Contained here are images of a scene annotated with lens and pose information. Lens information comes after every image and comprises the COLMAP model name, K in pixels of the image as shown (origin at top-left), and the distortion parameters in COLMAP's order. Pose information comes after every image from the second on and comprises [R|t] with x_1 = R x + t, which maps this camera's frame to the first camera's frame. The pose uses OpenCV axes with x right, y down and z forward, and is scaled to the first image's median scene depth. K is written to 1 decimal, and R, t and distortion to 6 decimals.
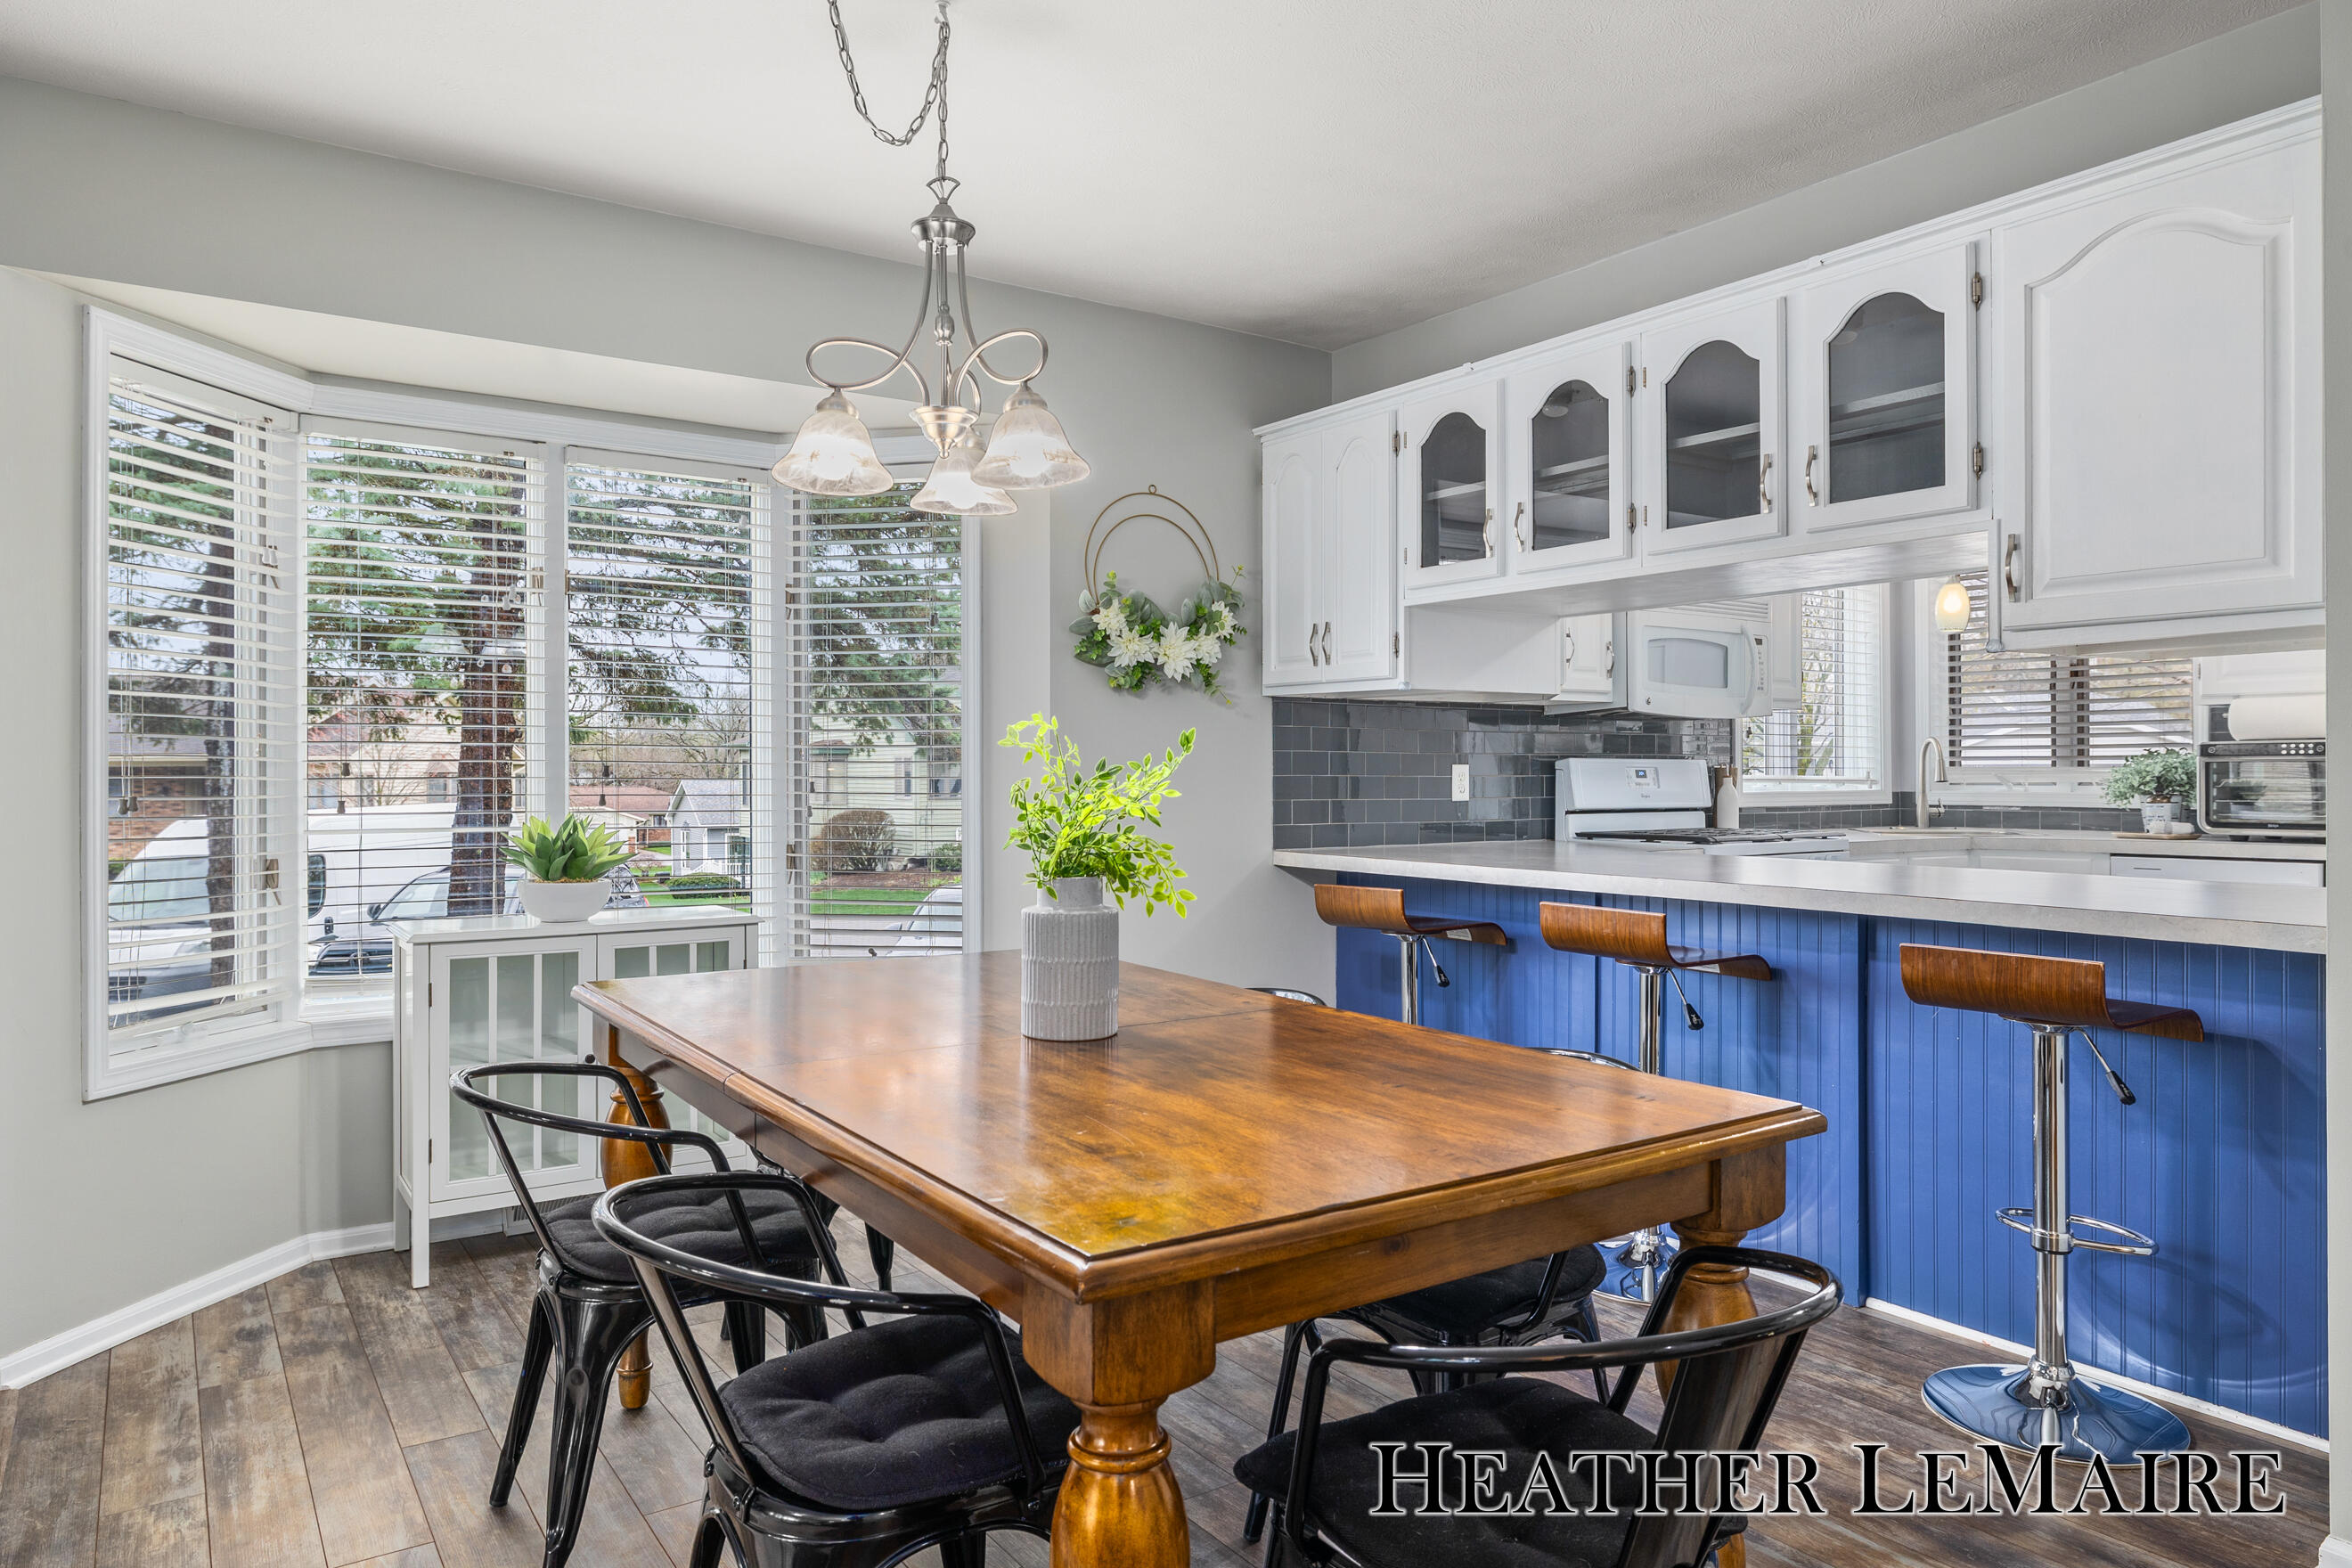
lens RADIAL K [[1464.5, 0, 1177.7], [0, 1464.5, 779.0], [0, 0, 1]] dist [-0.000065, 0.000265]
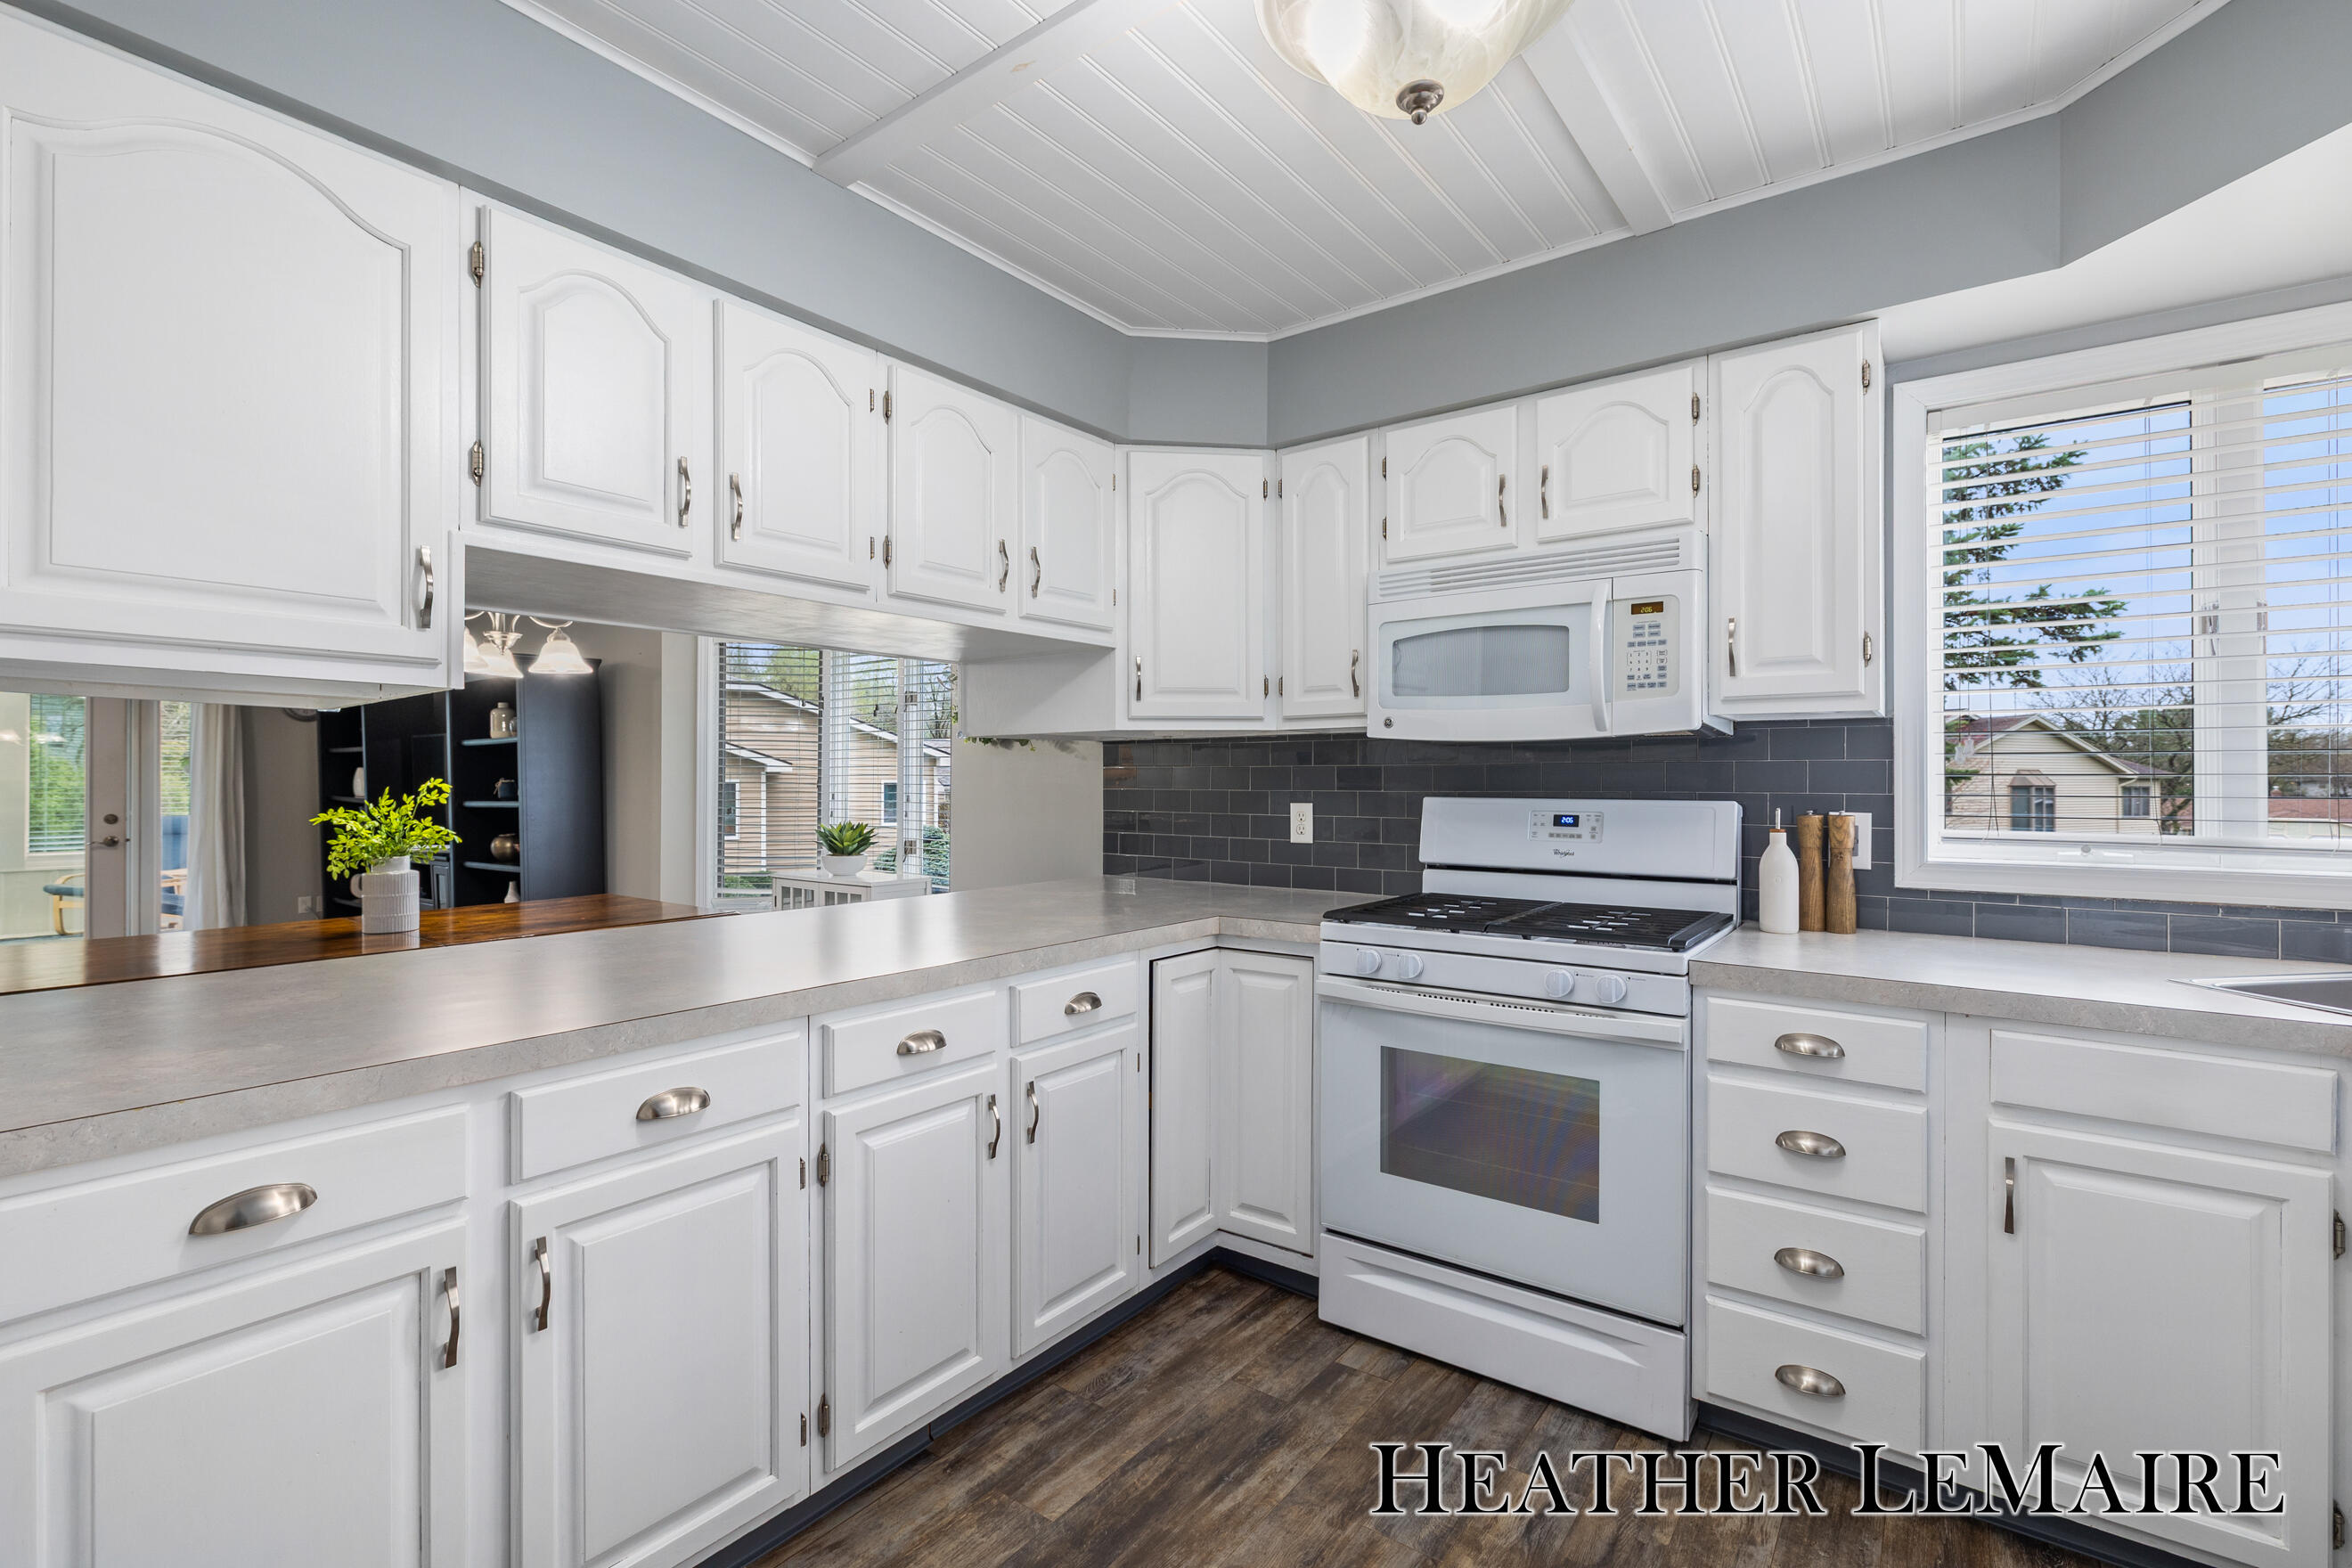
lens RADIAL K [[1051.6, 0, 1213.7], [0, 1051.6, 782.3], [0, 0, 1]] dist [-0.000135, 0.000294]
pose [[0.317730, 0.001043, -0.948181, 0.757370], [-0.006343, 0.999979, -0.001026, -0.020542], [0.948160, 0.006340, 0.317730, 0.697258]]
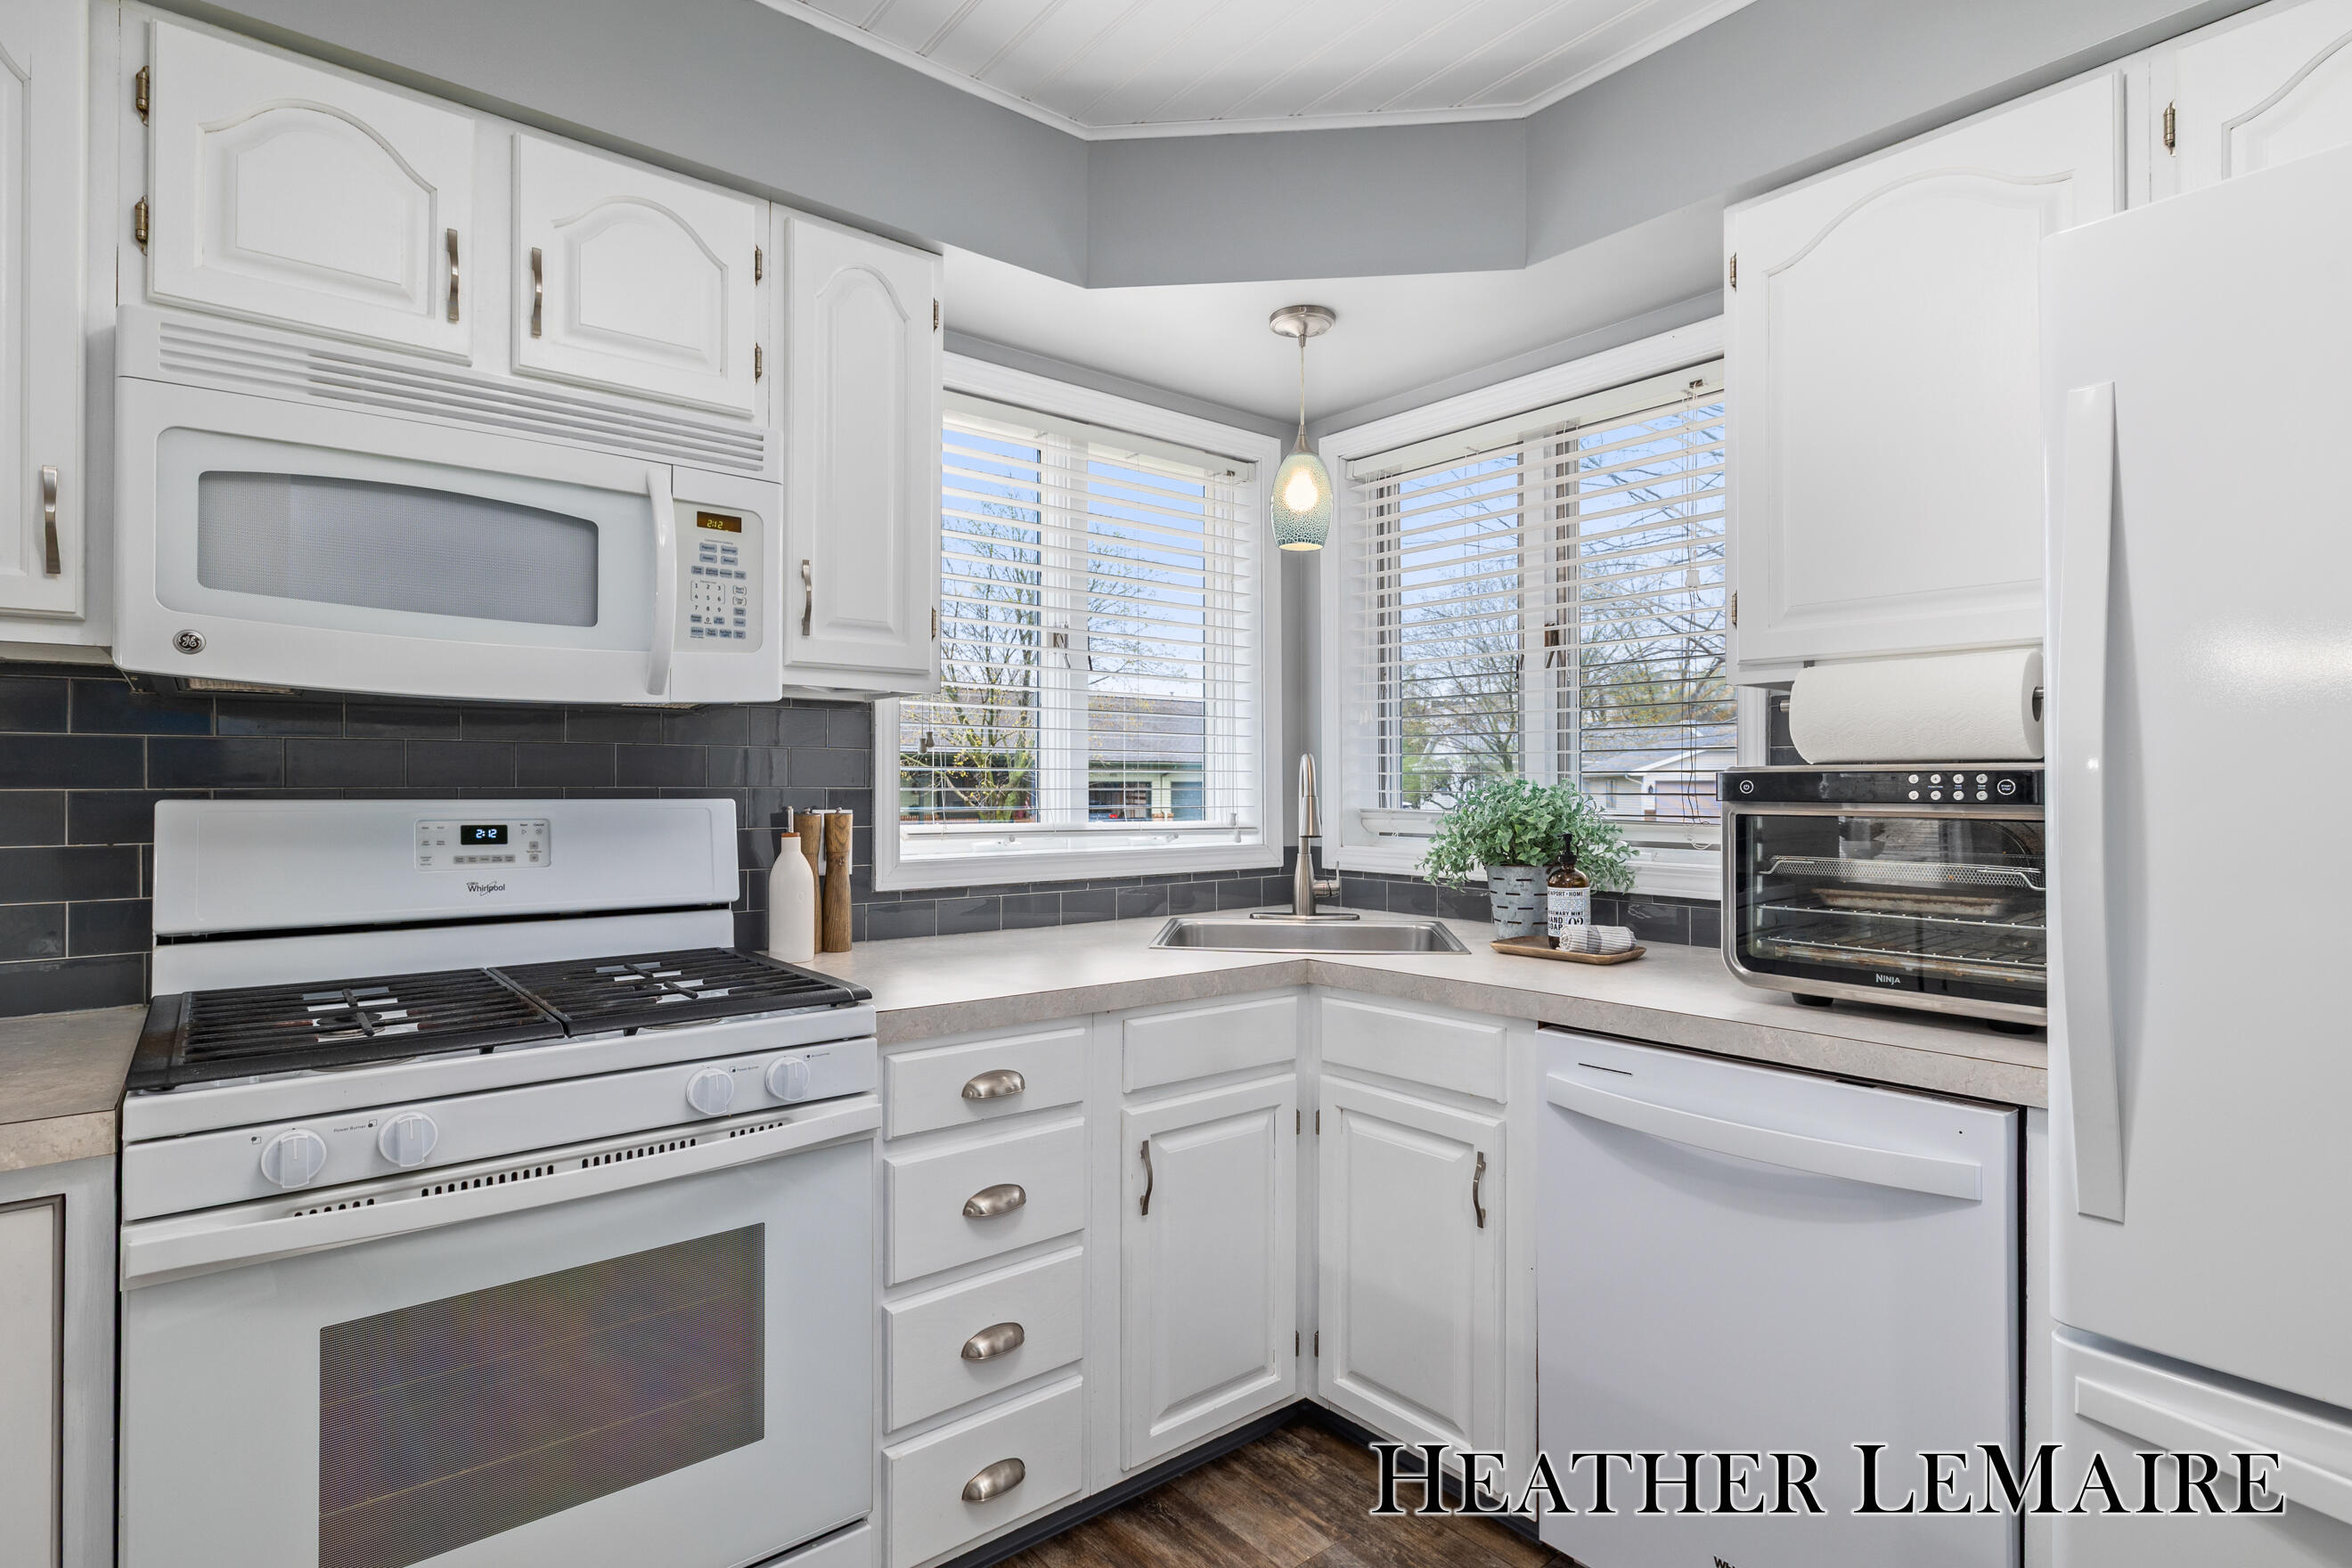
lens RADIAL K [[1195.1, 0, 1161.6], [0, 1195.1, 766.4], [0, 0, 1]] dist [-0.001424, -0.000031]
pose [[0.997687, 0.005772, 0.067724, 0.503360], [-0.004667, 0.999854, -0.016463, -0.018841], [-0.067809, 0.016109, 0.997568, 0.654288]]
